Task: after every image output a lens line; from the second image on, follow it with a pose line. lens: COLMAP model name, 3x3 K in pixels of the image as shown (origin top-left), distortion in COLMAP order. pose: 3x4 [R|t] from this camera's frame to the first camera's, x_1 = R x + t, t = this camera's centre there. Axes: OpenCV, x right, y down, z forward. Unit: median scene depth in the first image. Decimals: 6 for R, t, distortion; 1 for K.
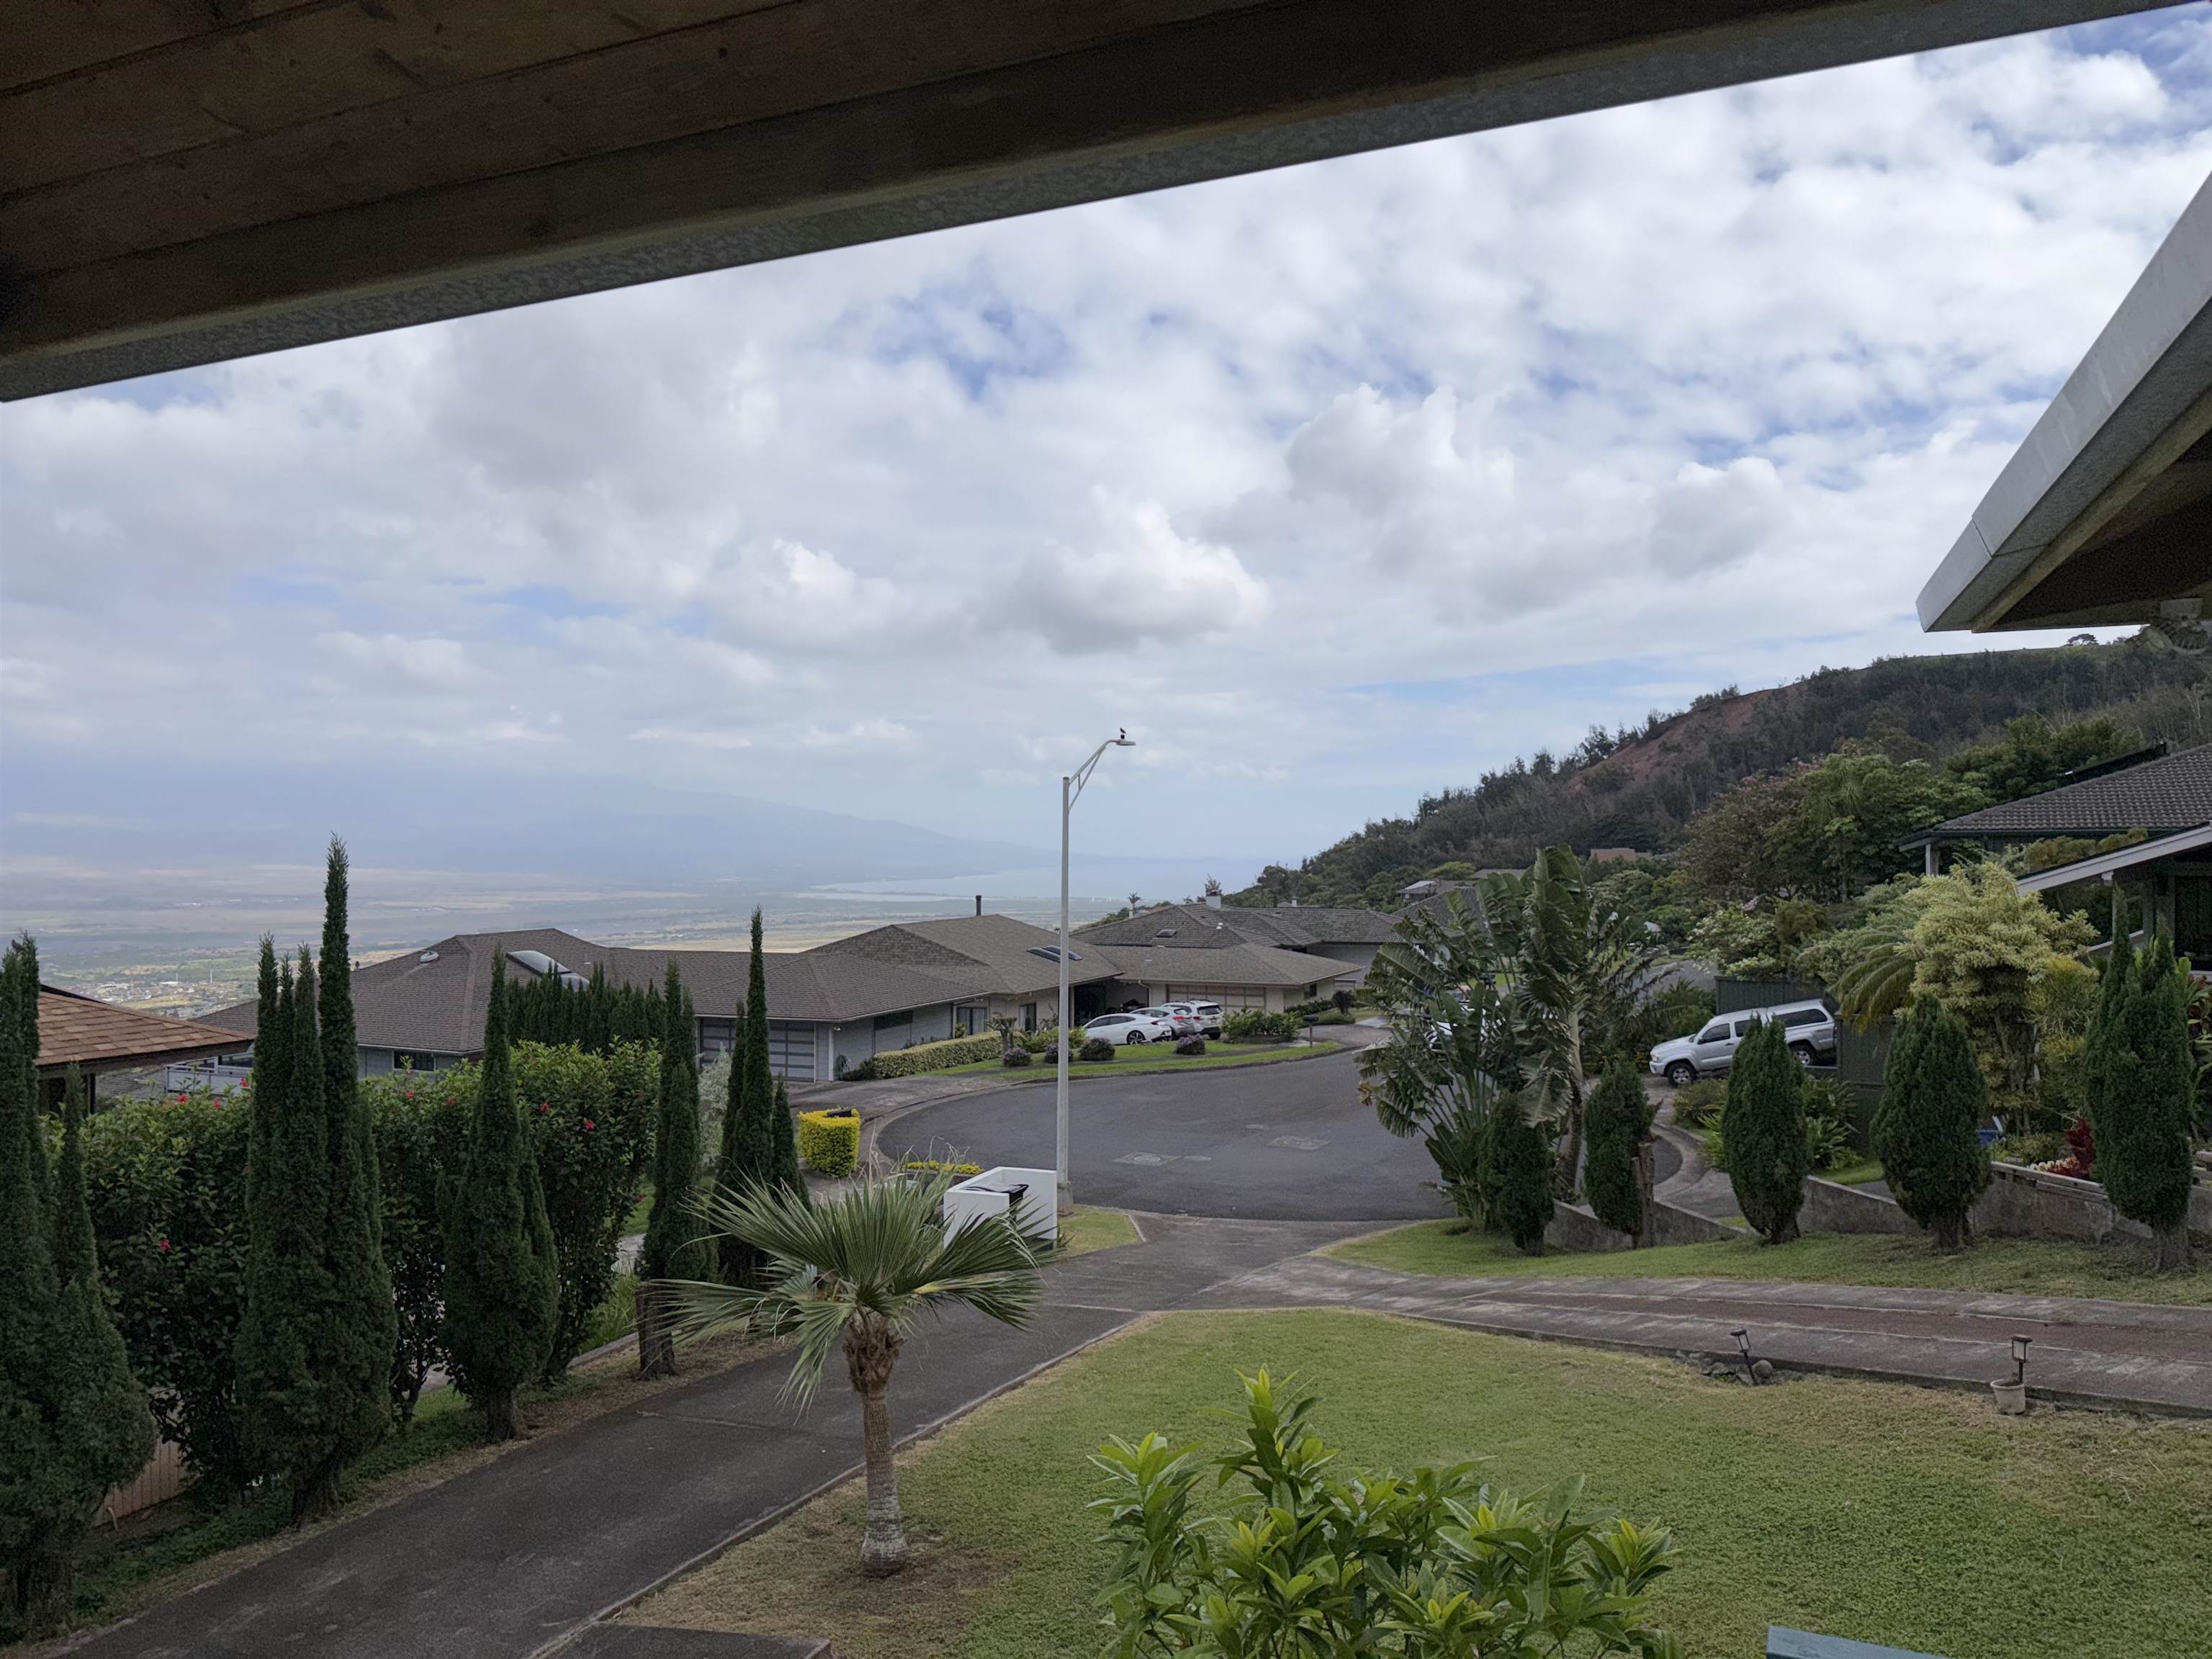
lens RADIAL K [[1552.4, 0, 1106.0], [0, 1552.4, 829.5], [0, 0, 1]] dist [0.048835, -0.075827]
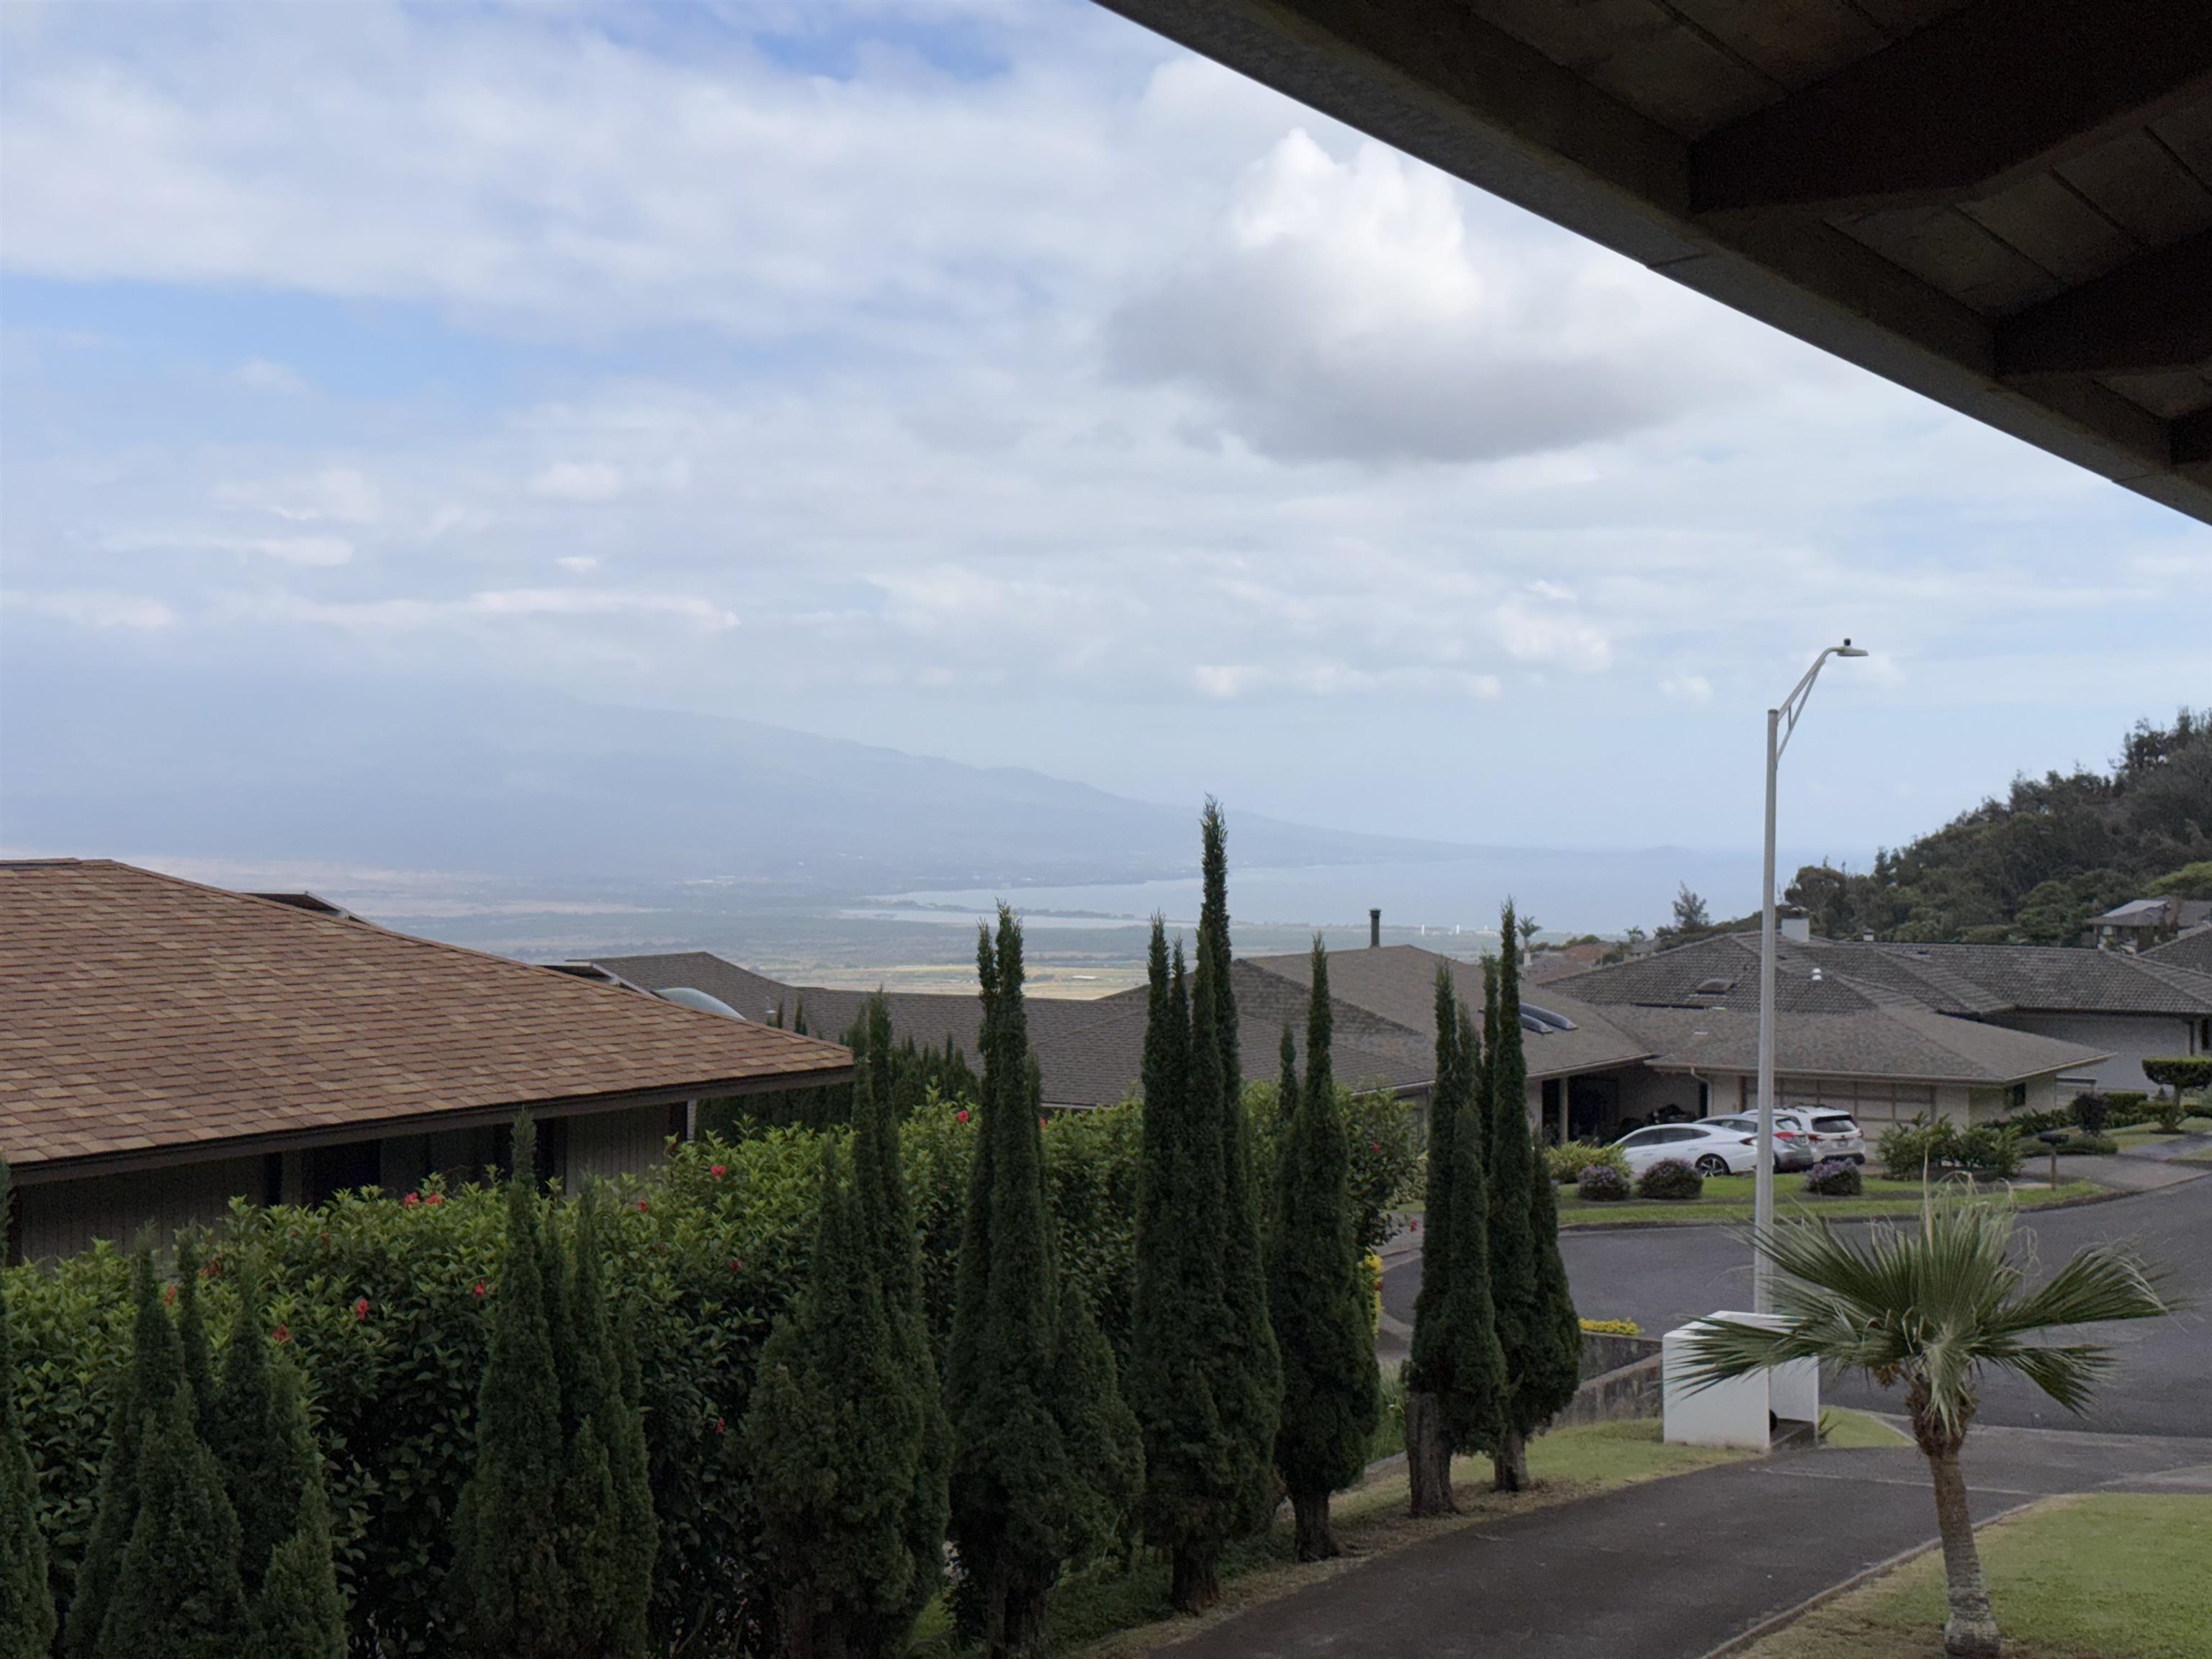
lens RADIAL K [[3079.7, 0, 1106.0], [0, 3079.7, 829.5], [0, 0, 1]] dist [0.134127, 0.019446]
pose [[0.993389, 0.008658, -0.114473, -0.069213], [-0.007167, 0.999884, 0.013424, -0.000213], [0.114576, -0.012514, 0.993336, -0.125366]]
